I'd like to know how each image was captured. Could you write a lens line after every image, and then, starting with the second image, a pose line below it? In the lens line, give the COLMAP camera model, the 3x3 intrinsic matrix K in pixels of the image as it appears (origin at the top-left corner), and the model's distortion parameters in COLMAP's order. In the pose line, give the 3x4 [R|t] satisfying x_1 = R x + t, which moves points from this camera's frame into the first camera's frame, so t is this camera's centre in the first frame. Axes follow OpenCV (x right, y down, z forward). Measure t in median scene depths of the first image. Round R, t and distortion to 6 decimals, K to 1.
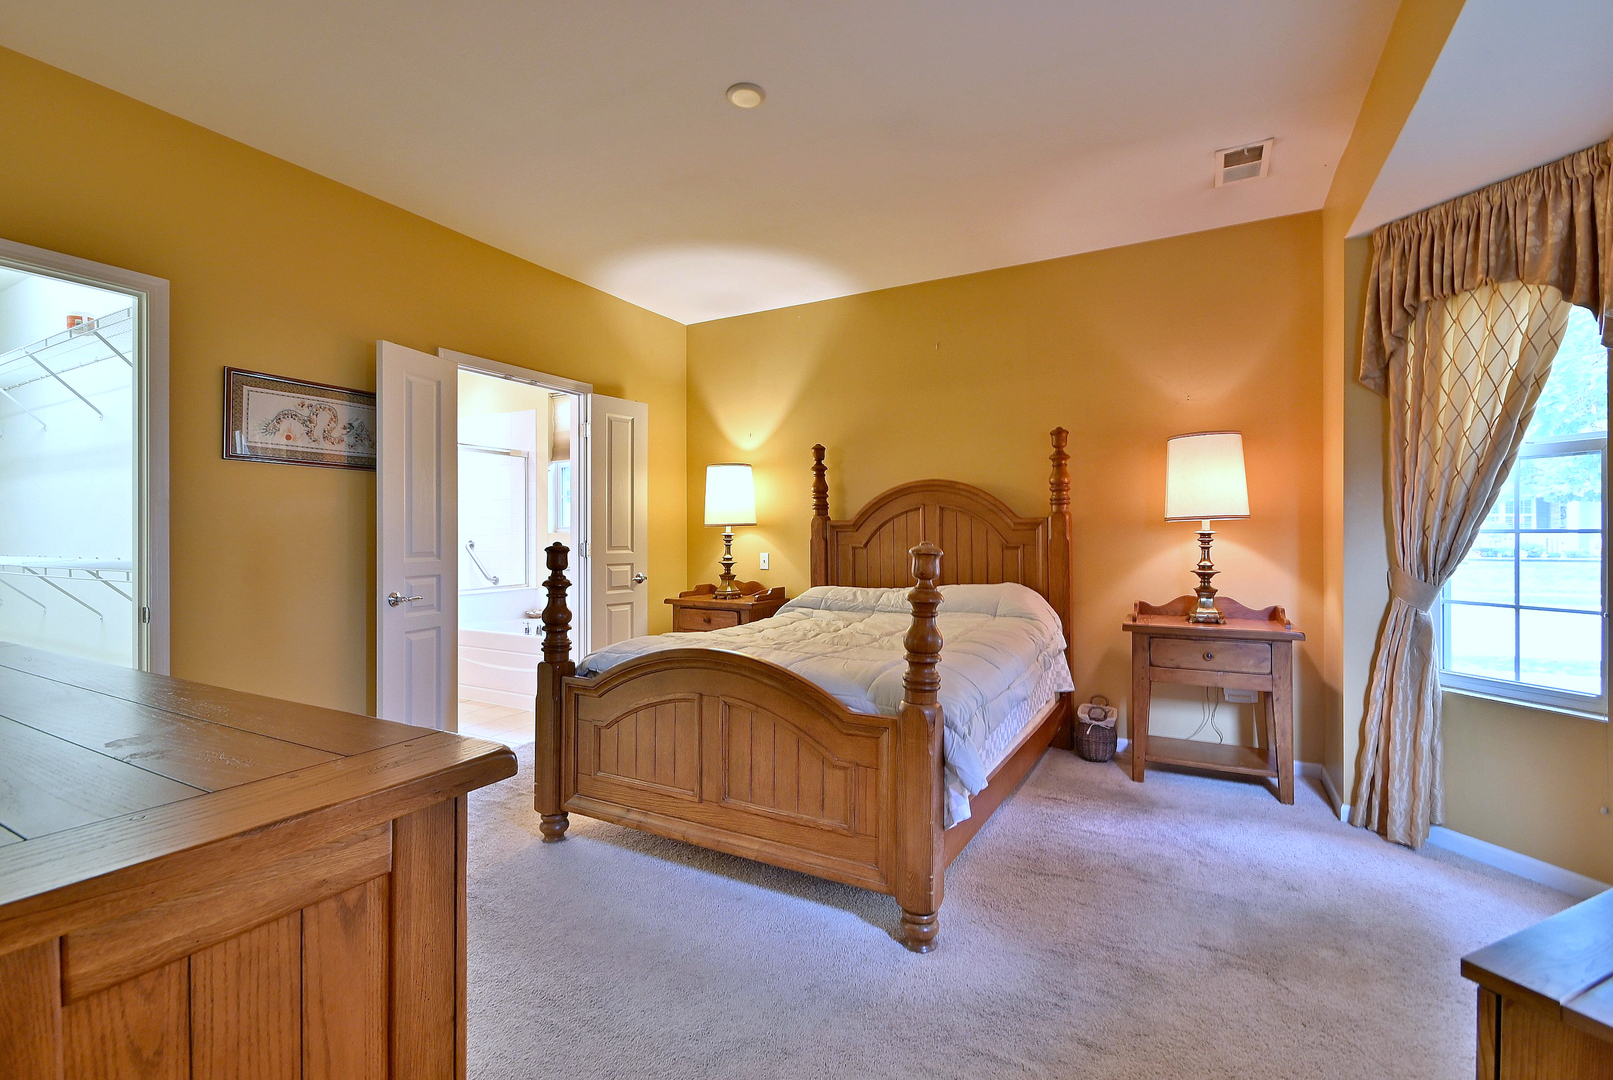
lens RADIAL K [[713.5, 0, 802.0], [0, 713.5, 535.6], [0, 0, 1]] dist [0.013183, -0.004647]
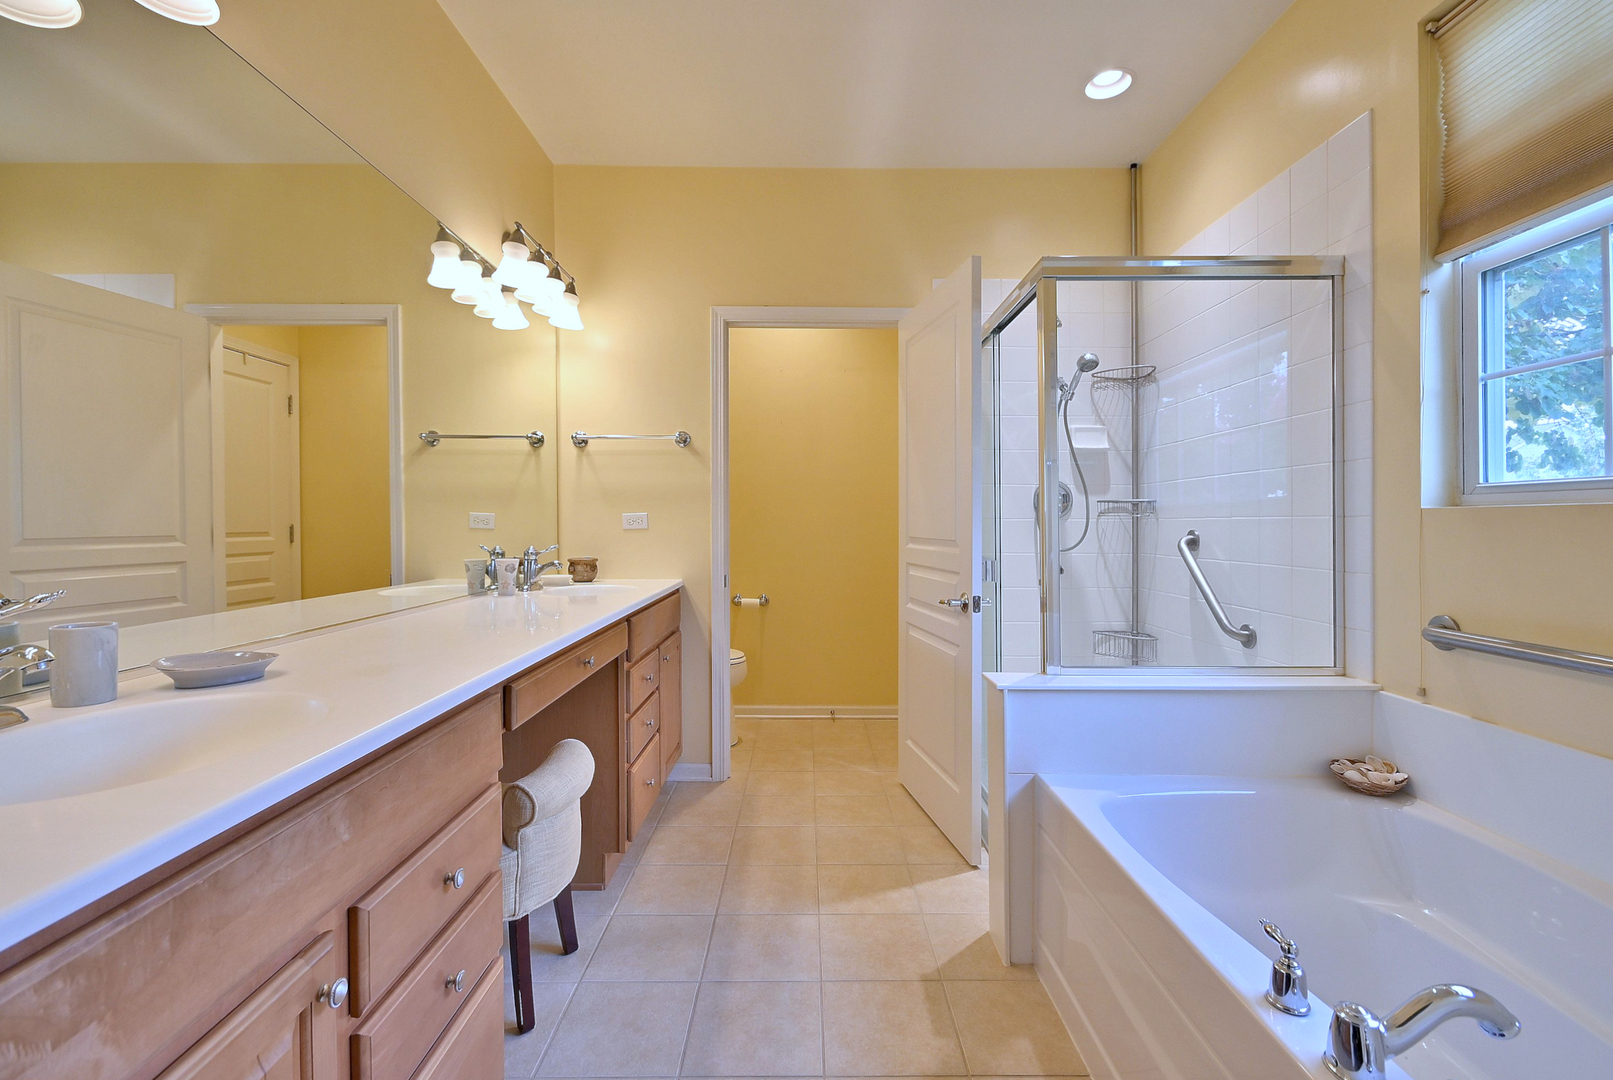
lens RADIAL K [[713.5, 0, 821.1], [0, 713.5, 529.4], [0, 0, 1]] dist [0.013183, -0.004647]
pose [[0.511344, 0.007770, -0.859341, -0.444359], [-0.005279, 0.999969, 0.005901, 0.006750], [0.859360, 0.001519, 0.511369, 1.250576]]
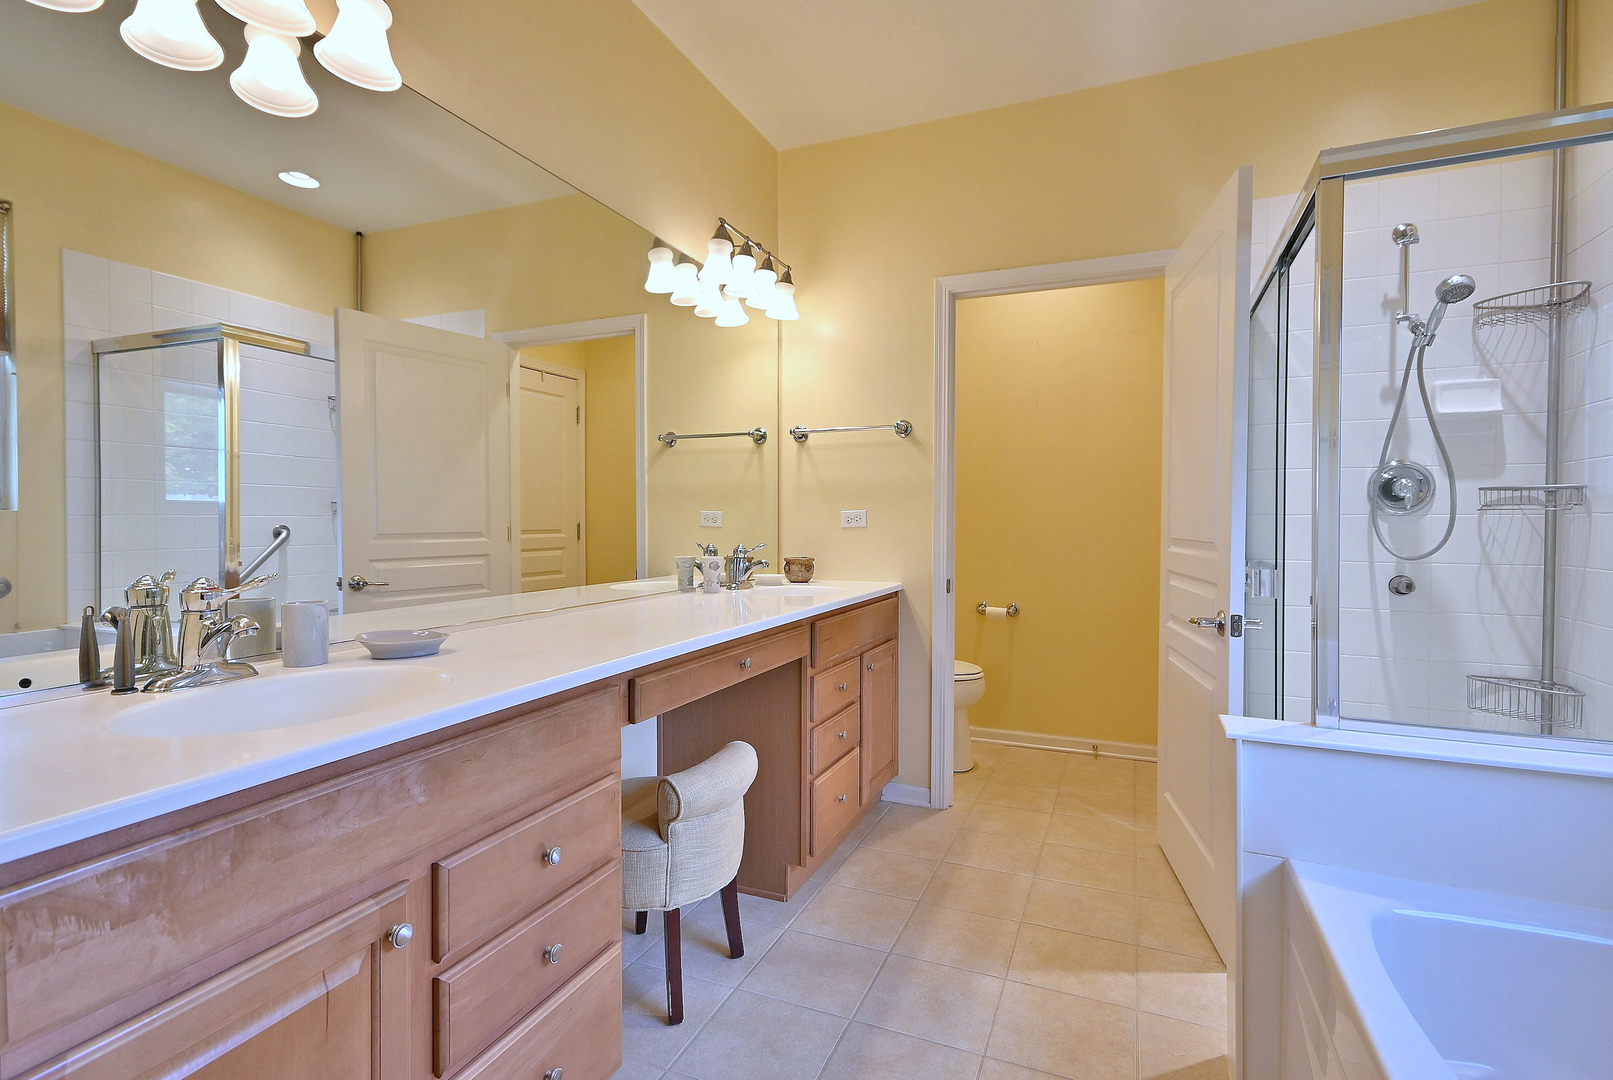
lens RADIAL K [[787.7, 0, 805.1], [0, 787.7, 539.6], [0, 0, 1]] dist [0.016156, 0.008578]
pose [[0.125132, 0.022197, -0.991892, -0.417750], [-0.005614, 0.999750, 0.021665, 0.007612], [0.992124, 0.002857, 0.125226, 1.355342]]
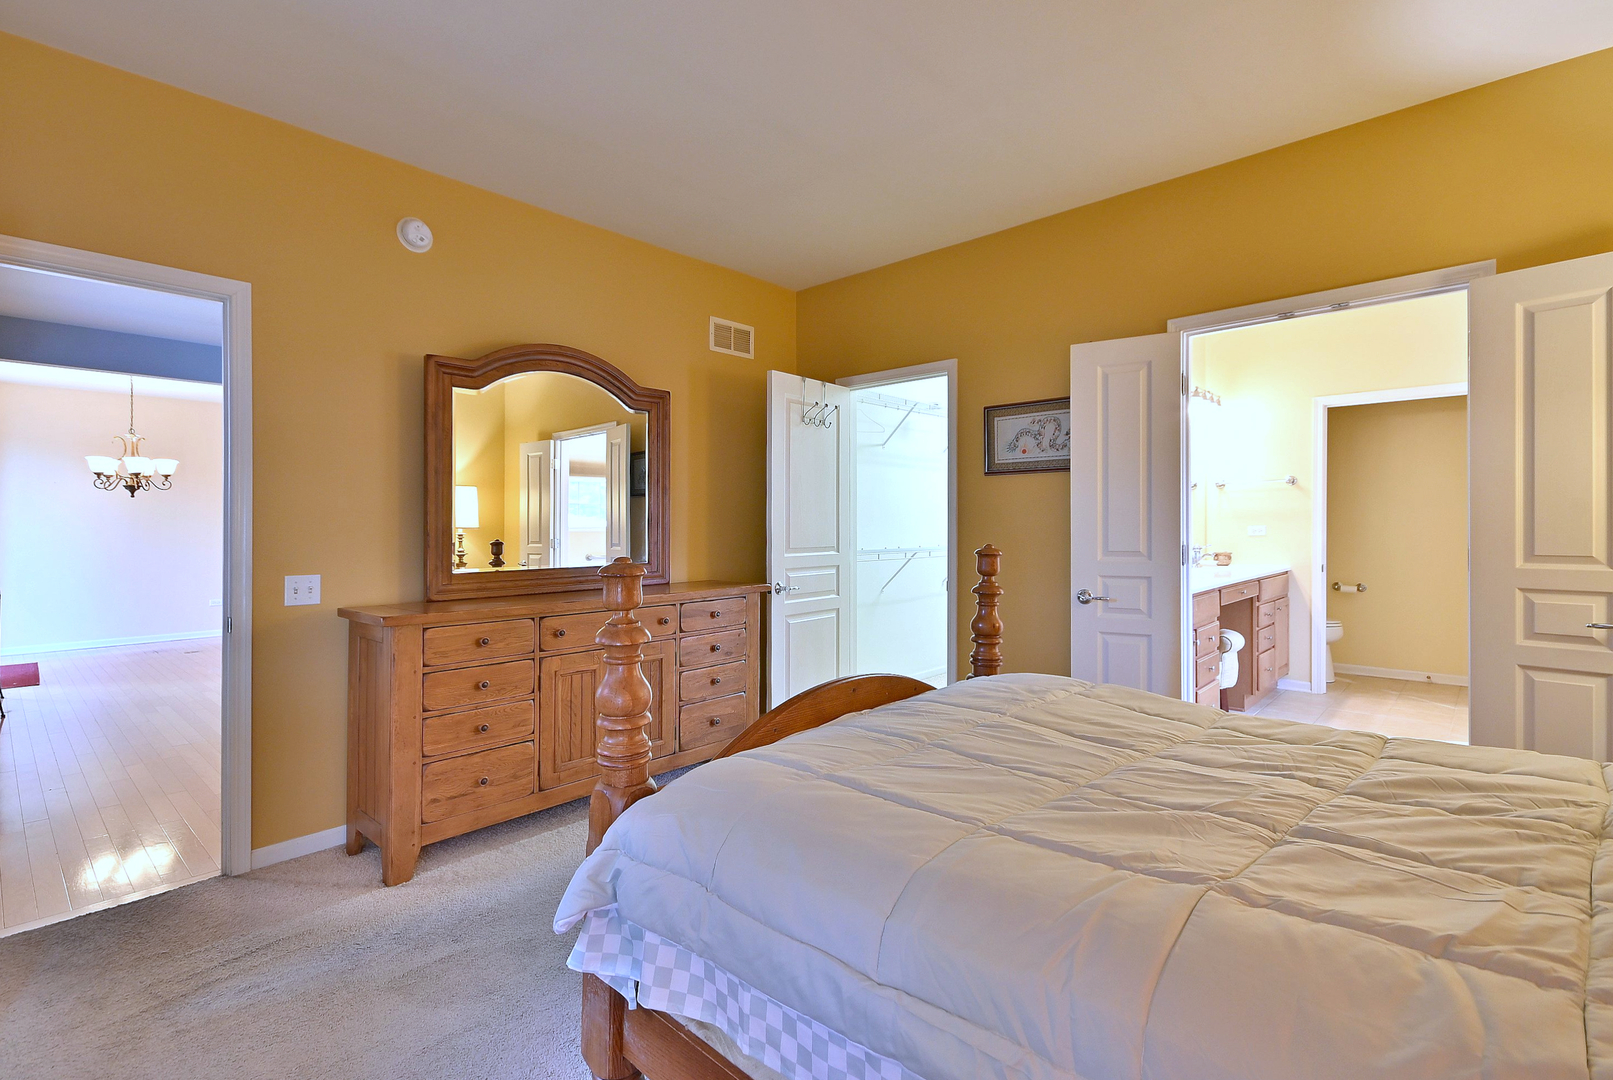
lens RADIAL K [[713.5, 0, 810.9], [0, 713.5, 527.5], [0, 0, 1]] dist [0.013183, -0.004647]
pose [[-0.241683, 0.005090, -0.970342, 0.519899], [-0.003135, 0.999977, 0.006027, -0.013957], [0.970350, 0.004498, -0.241661, 0.904116]]
